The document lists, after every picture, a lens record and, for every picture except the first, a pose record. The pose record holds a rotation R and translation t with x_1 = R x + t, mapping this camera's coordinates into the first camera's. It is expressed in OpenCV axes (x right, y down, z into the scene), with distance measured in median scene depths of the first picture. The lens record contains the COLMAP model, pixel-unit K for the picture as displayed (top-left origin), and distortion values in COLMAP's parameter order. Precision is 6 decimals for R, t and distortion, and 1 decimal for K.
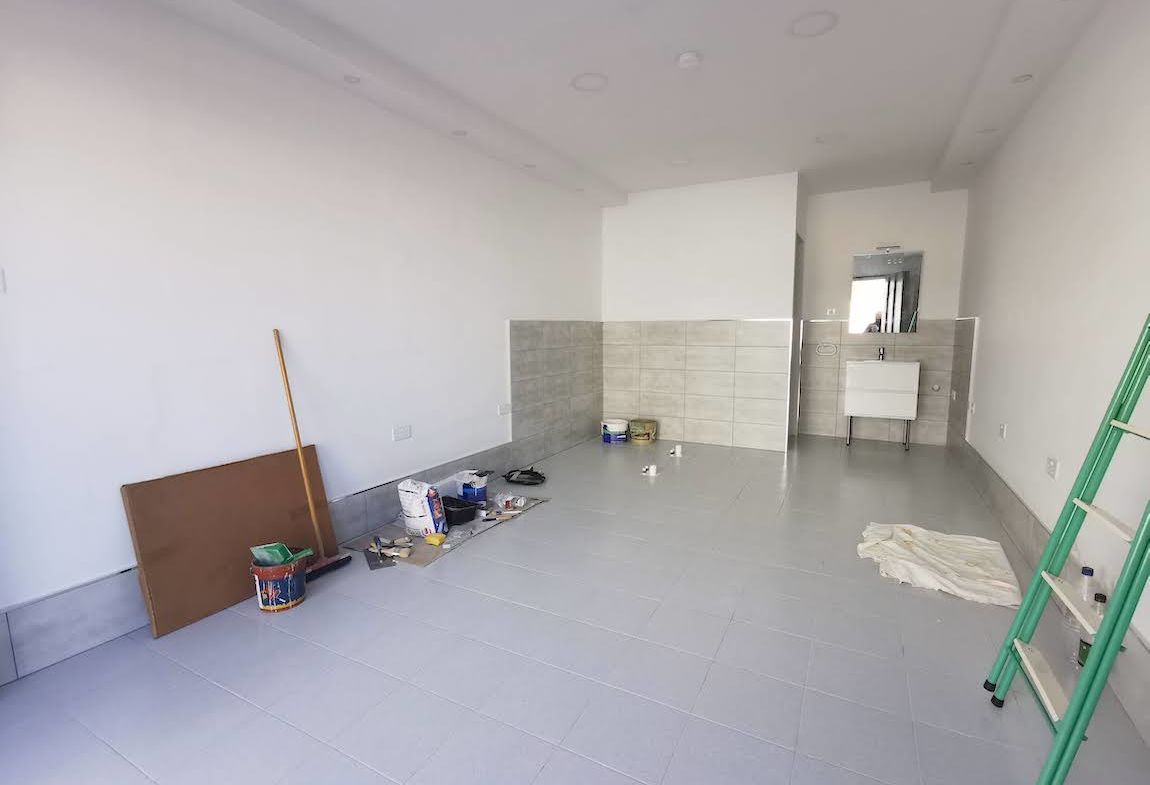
lens RADIAL K [[521.6, 0, 575.0], [0, 521.6, 392.5], [0, 0, 1]] dist [-0.010115, -0.000017]
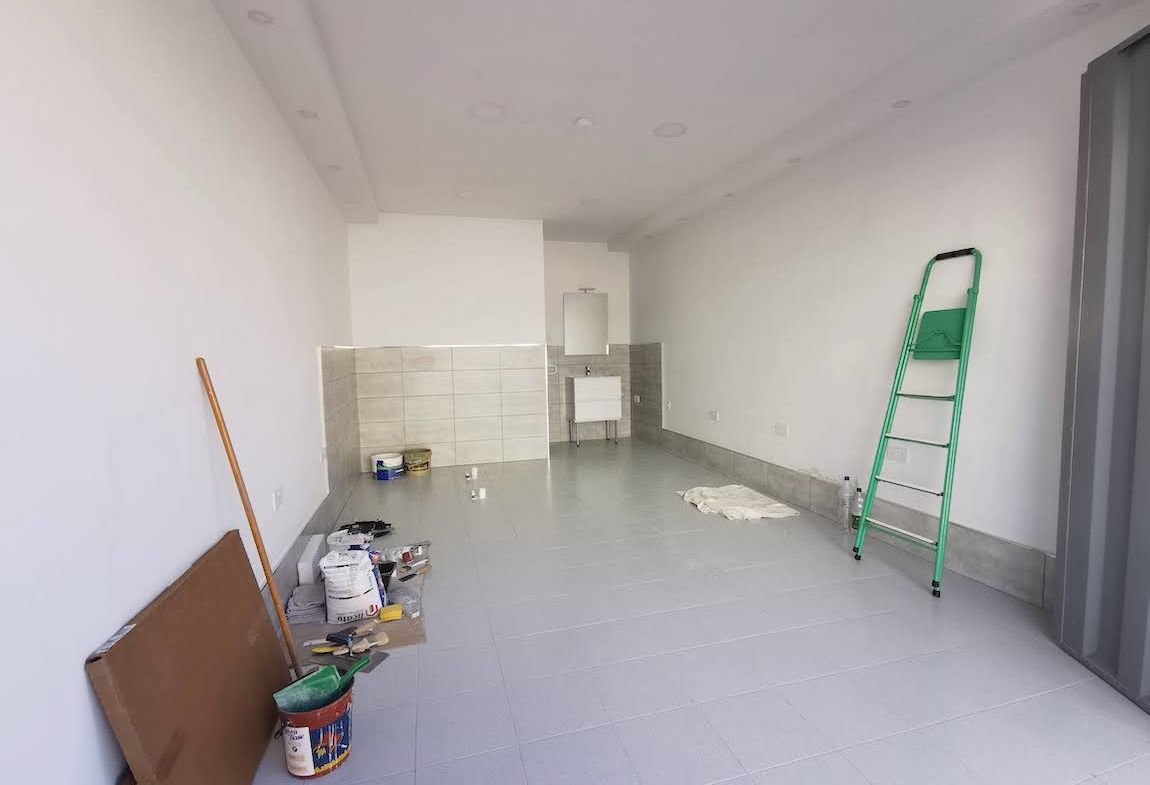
lens RADIAL K [[521.6, 0, 575.0], [0, 521.6, 392.5], [0, 0, 1]] dist [-0.010115, -0.000017]
pose [[0.718336, -0.065666, 0.692590, -0.364117], [0.102390, 0.994673, -0.011889, -0.012477], [-0.688120, 0.079455, 0.721233, 0.117736]]
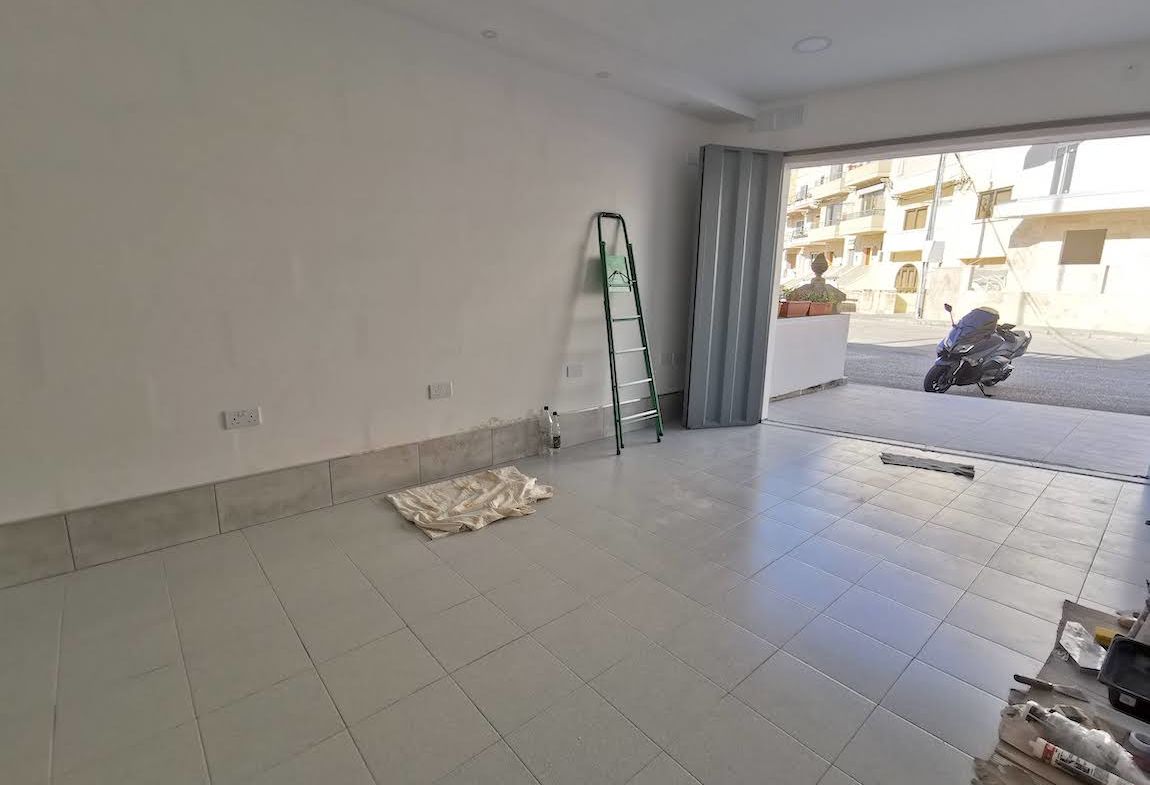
lens RADIAL K [[521.6, 0, 575.0], [0, 521.6, 392.5], [0, 0, 1]] dist [-0.010115, -0.000017]
pose [[-0.933098, -0.082863, 0.349947, 0.037285], [0.037335, 0.945513, 0.323436, -0.118957], [-0.357680, 0.314862, -0.879163, 0.932082]]
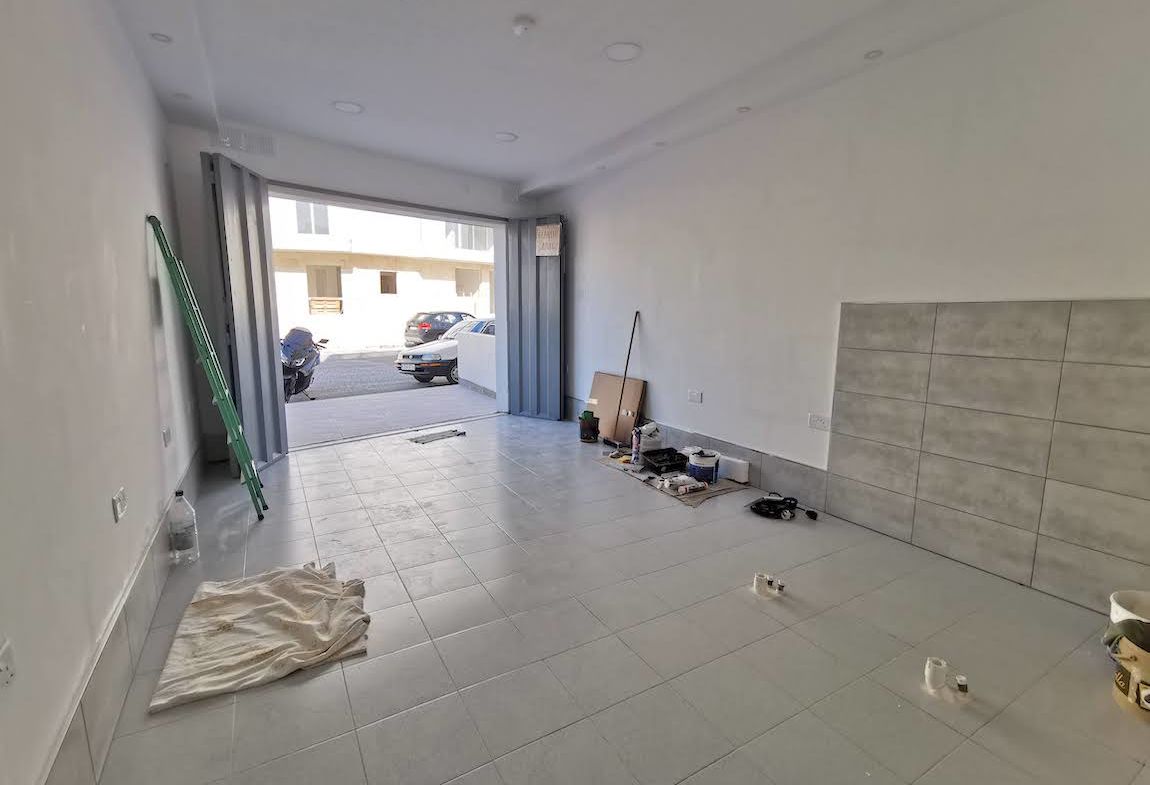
lens RADIAL K [[534.1, 0, 575.0], [0, 534.1, 392.5], [0, 0, 1]] dist [-0.000953, -0.000015]
pose [[-0.516667, 0.133281, -0.845749, 0.558485], [-0.110752, 0.969106, 0.220379, -0.113203], [0.848993, 0.207531, -0.485945, 0.863697]]
